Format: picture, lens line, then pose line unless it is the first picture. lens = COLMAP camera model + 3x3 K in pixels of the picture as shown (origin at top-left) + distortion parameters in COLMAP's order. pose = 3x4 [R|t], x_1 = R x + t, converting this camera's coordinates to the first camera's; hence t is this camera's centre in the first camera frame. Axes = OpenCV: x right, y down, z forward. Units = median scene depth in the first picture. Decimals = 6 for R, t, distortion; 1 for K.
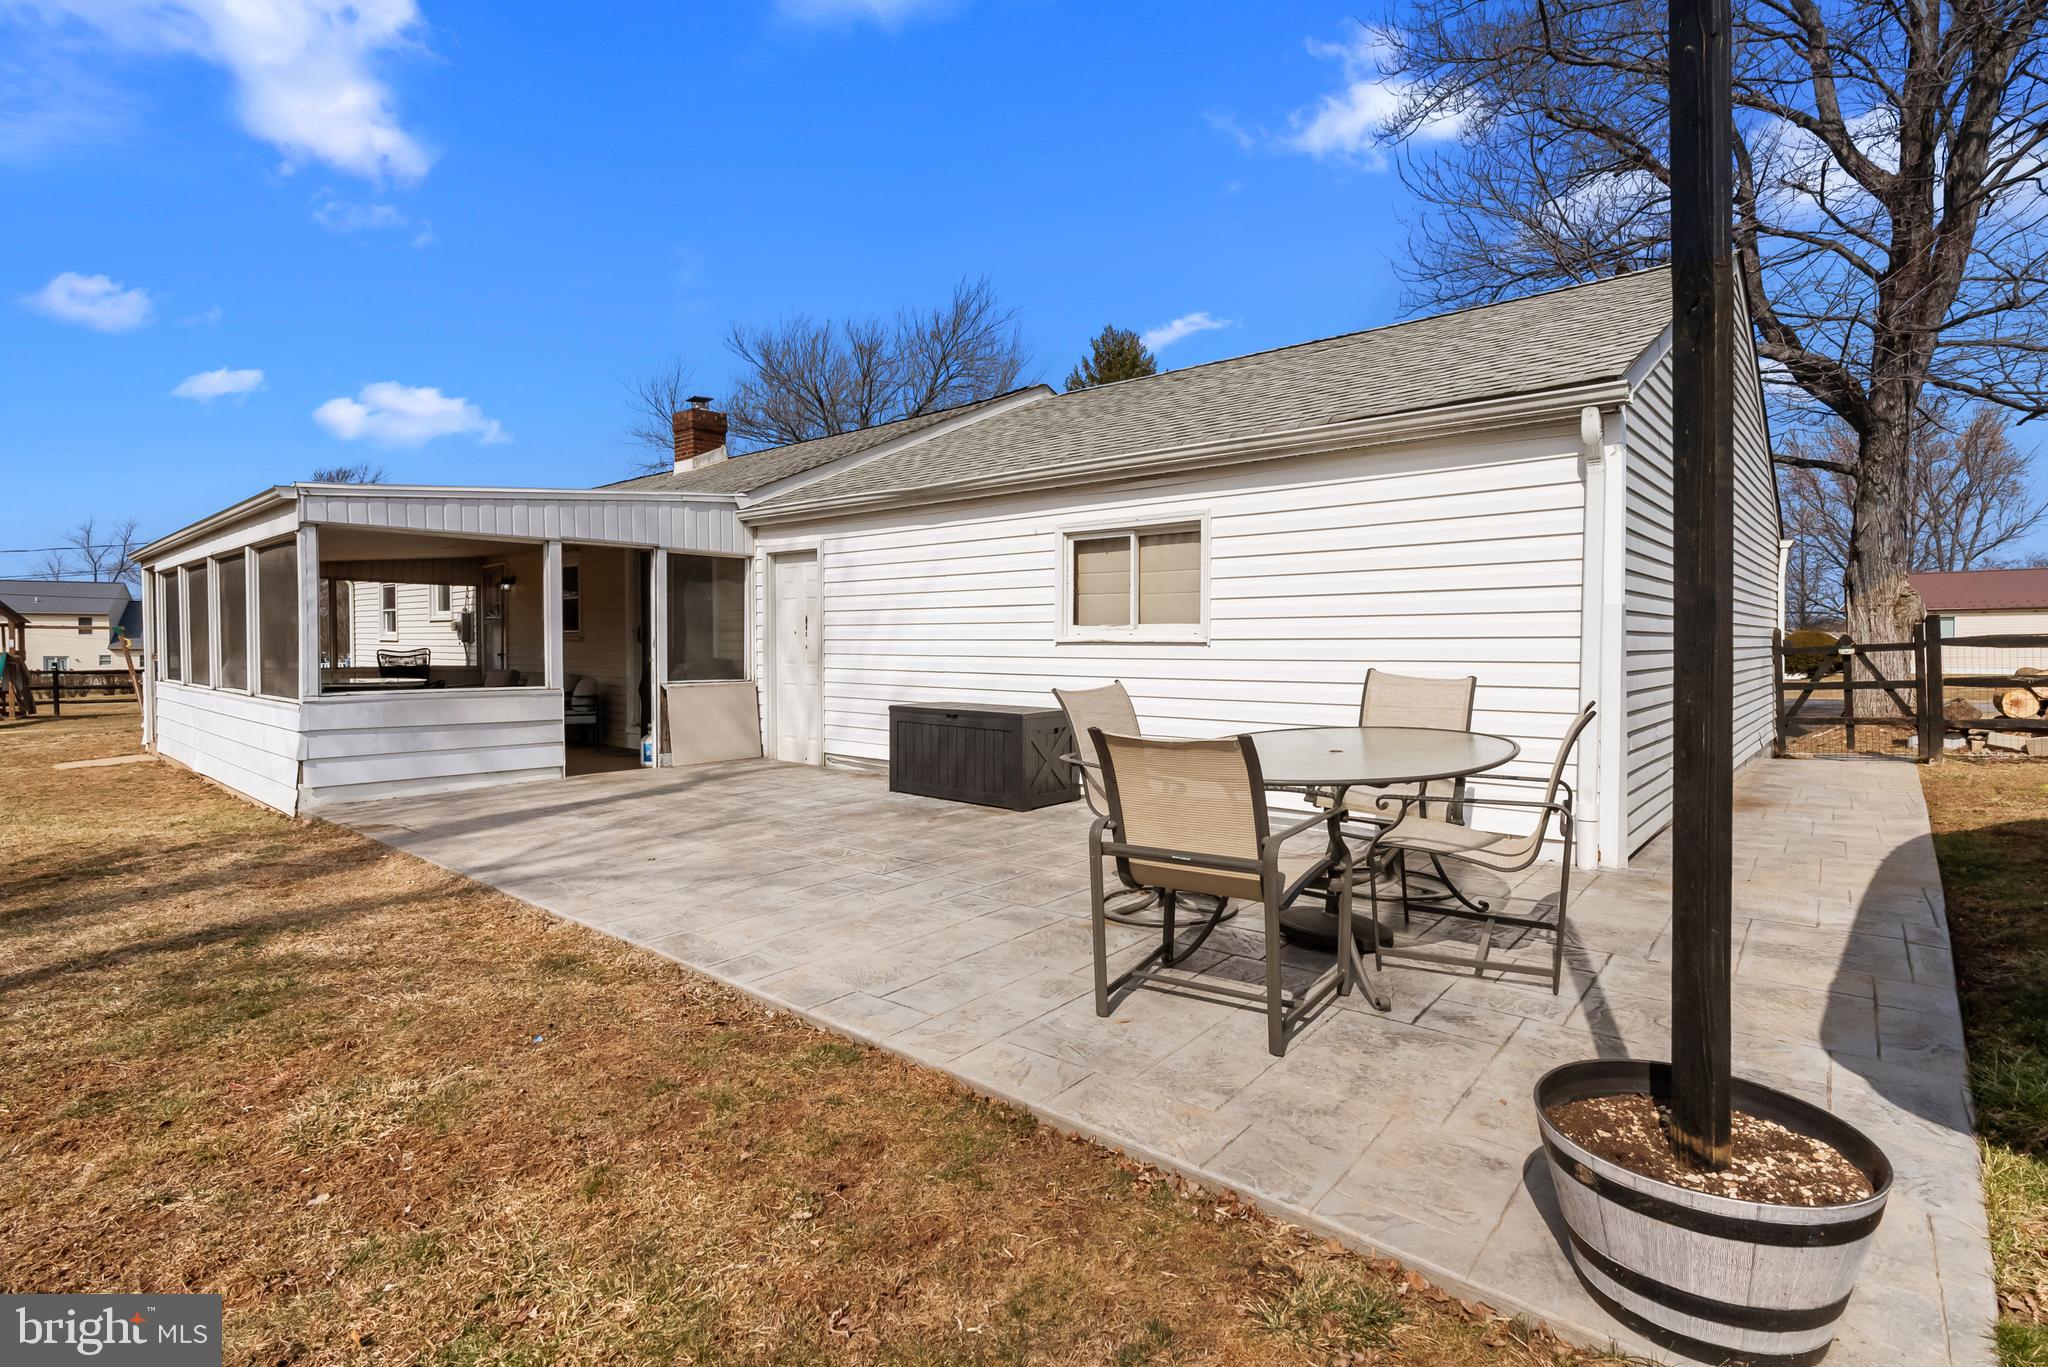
lens RADIAL K [[973.5, 0, 1011.7], [0, 973.5, 661.0], [0, 0, 1]] dist [-0.006343, 0.002781]
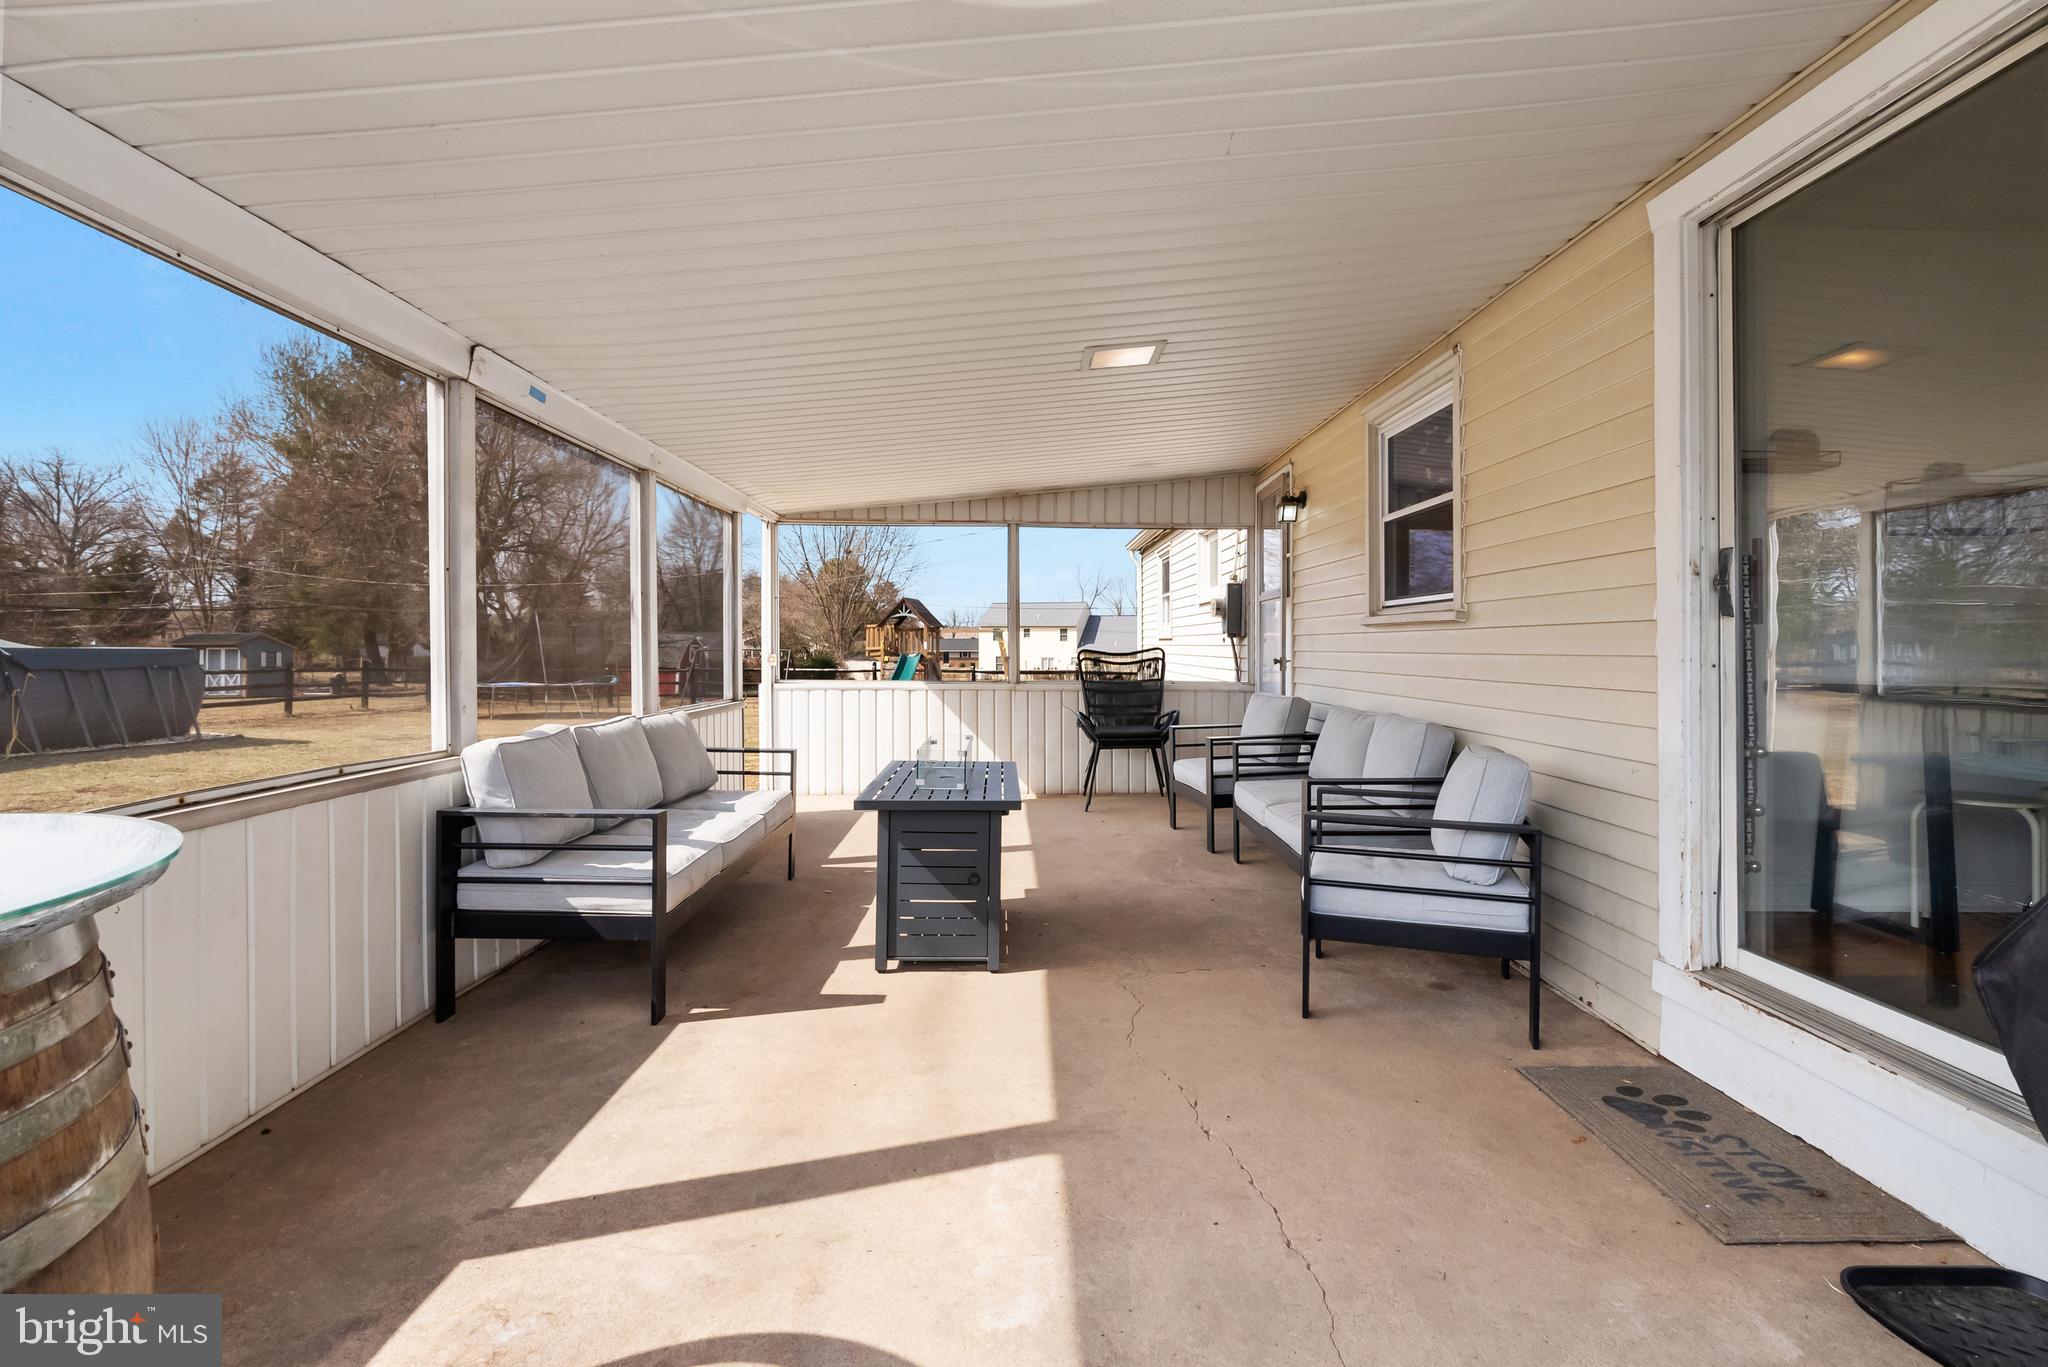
lens RADIAL K [[940.6, 0, 1031.1], [0, 940.6, 678.3], [0, 0, 1]] dist [-0.008150, 0.000764]
pose [[0.689456, 0.025412, -0.723881, -0.590400], [-0.015474, 0.999673, 0.020355, -0.011712], [0.724162, -0.002833, 0.689624, 1.273711]]
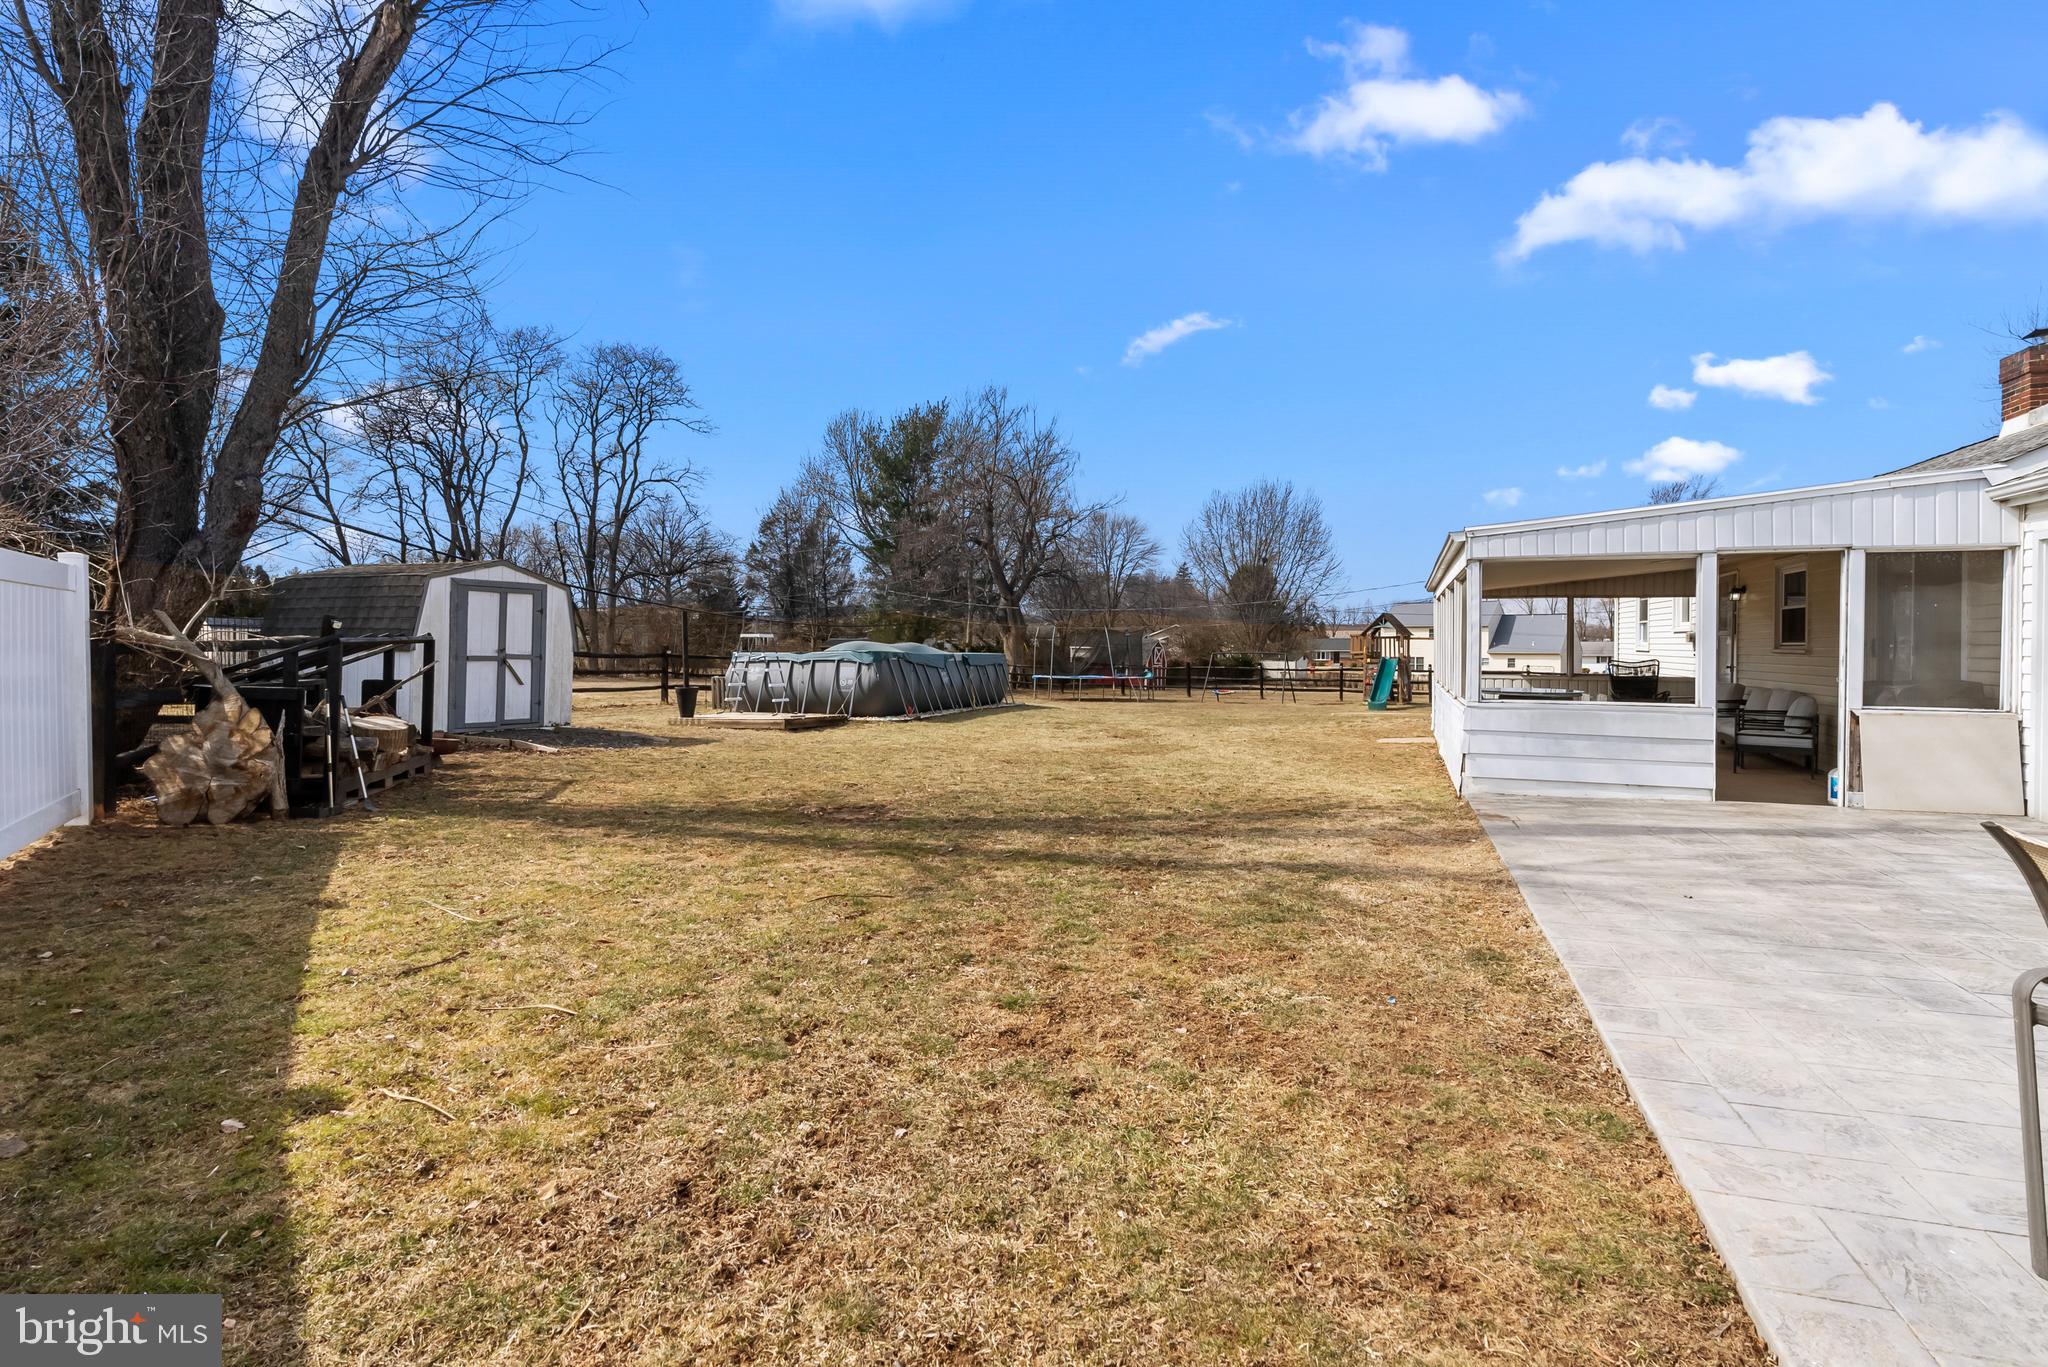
lens RADIAL K [[940.6, 0, 1055.7], [0, 940.6, 670.3], [0, 0, 1]] dist [-0.008150, 0.000764]
pose [[0.378564, 0.024887, -0.925240, 0.171719], [-0.020855, 0.999614, 0.018355, -0.013938], [0.925340, 0.012347, 0.378937, 0.066409]]
